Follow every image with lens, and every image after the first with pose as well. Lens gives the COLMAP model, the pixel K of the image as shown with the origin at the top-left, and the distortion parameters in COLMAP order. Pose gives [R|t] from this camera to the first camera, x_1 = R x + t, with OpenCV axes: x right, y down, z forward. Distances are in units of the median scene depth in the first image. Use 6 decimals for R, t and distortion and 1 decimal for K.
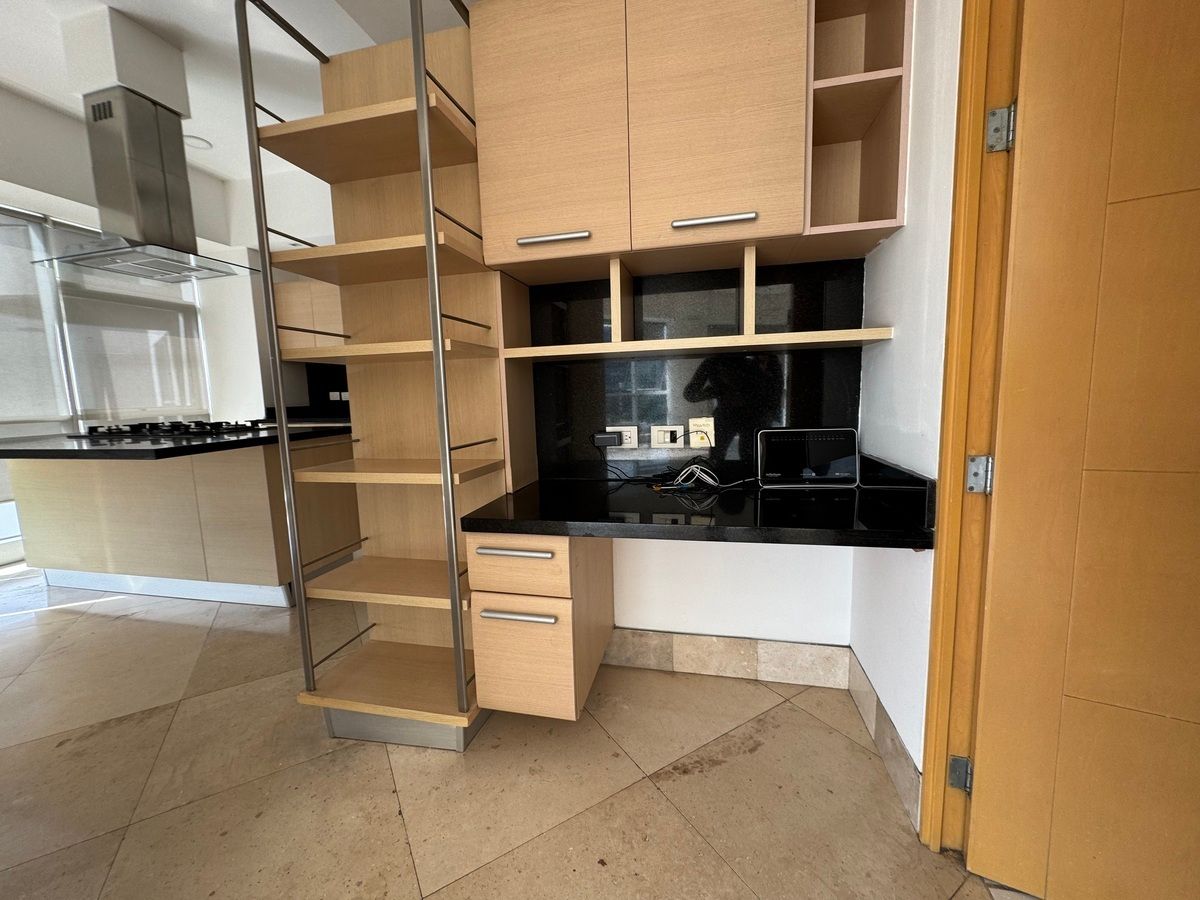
lens RADIAL K [[476.1, 0, 599.8], [0, 476.1, 449.2], [0, 0, 1]] dist [0.002940, 0.000373]
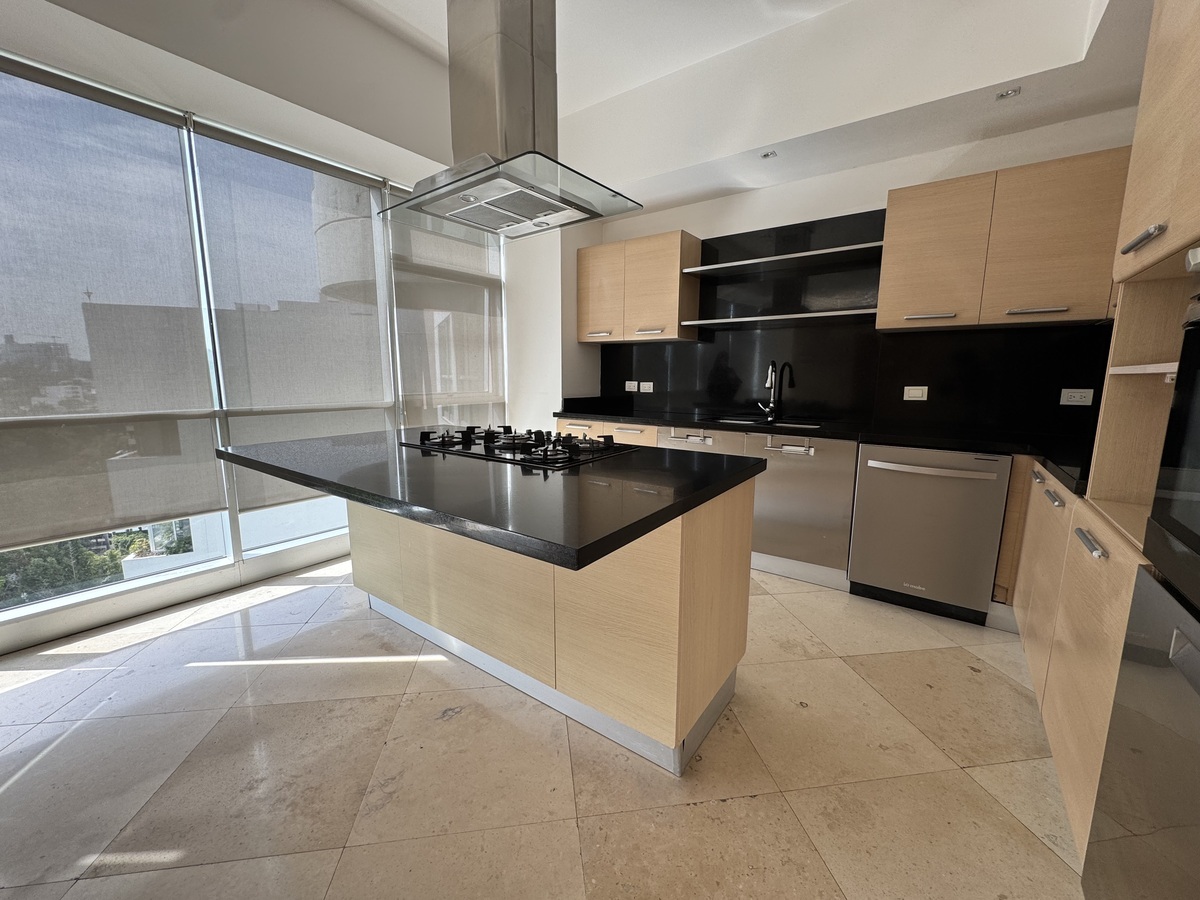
lens RADIAL K [[476.1, 0, 598.3], [0, 476.1, 452.5], [0, 0, 1]] dist [0.002940, 0.000373]
pose [[0.918706, 0.092928, -0.383854, -0.319131], [-0.074153, 0.995226, 0.063459, -0.051887], [0.387918, -0.029836, 0.921211, 0.253076]]
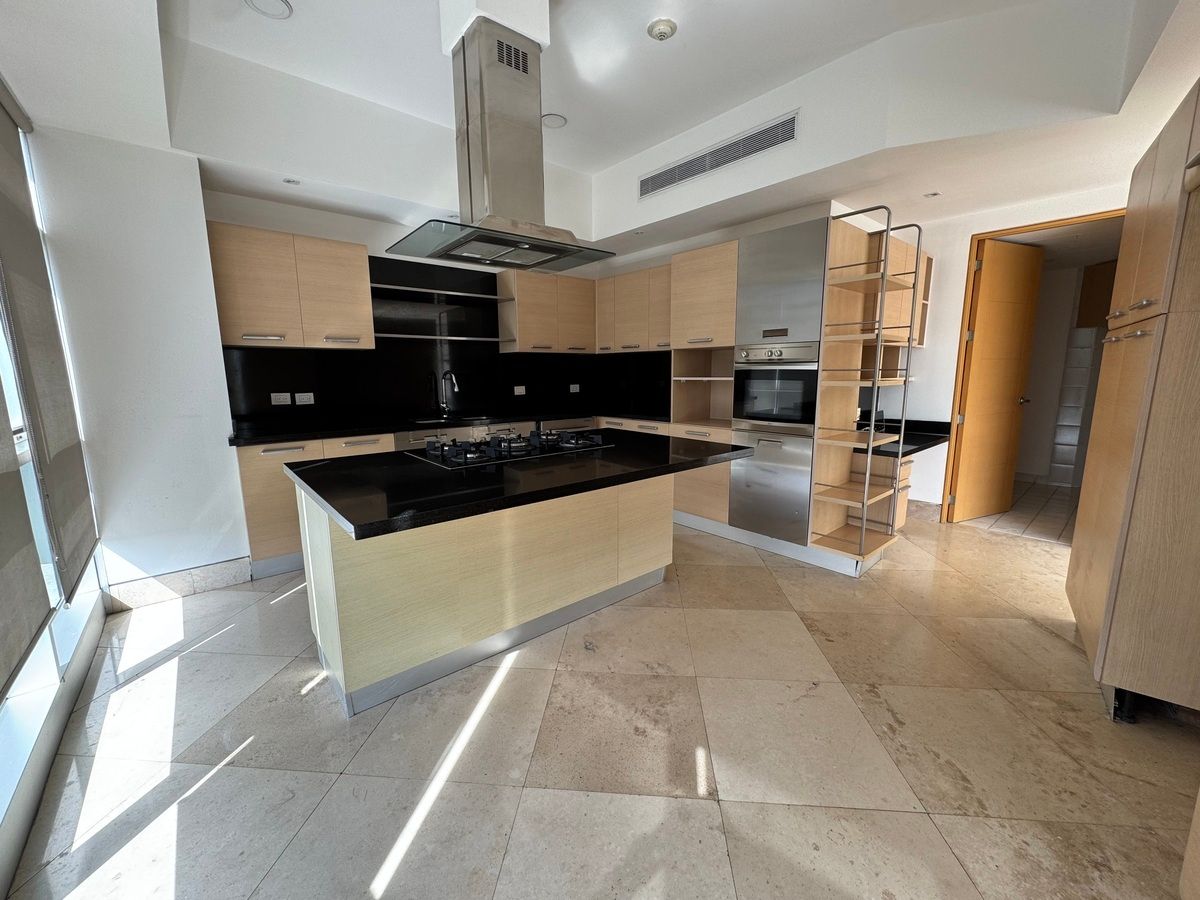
lens RADIAL K [[476.1, 0, 602.3], [0, 476.1, 445.5], [0, 0, 1]] dist [0.002940, 0.000373]
pose [[0.585194, -0.103296, 0.804287, -0.945953], [0.090126, 0.993993, 0.062085, -0.050041], [-0.805869, 0.036156, 0.590989, 0.239997]]
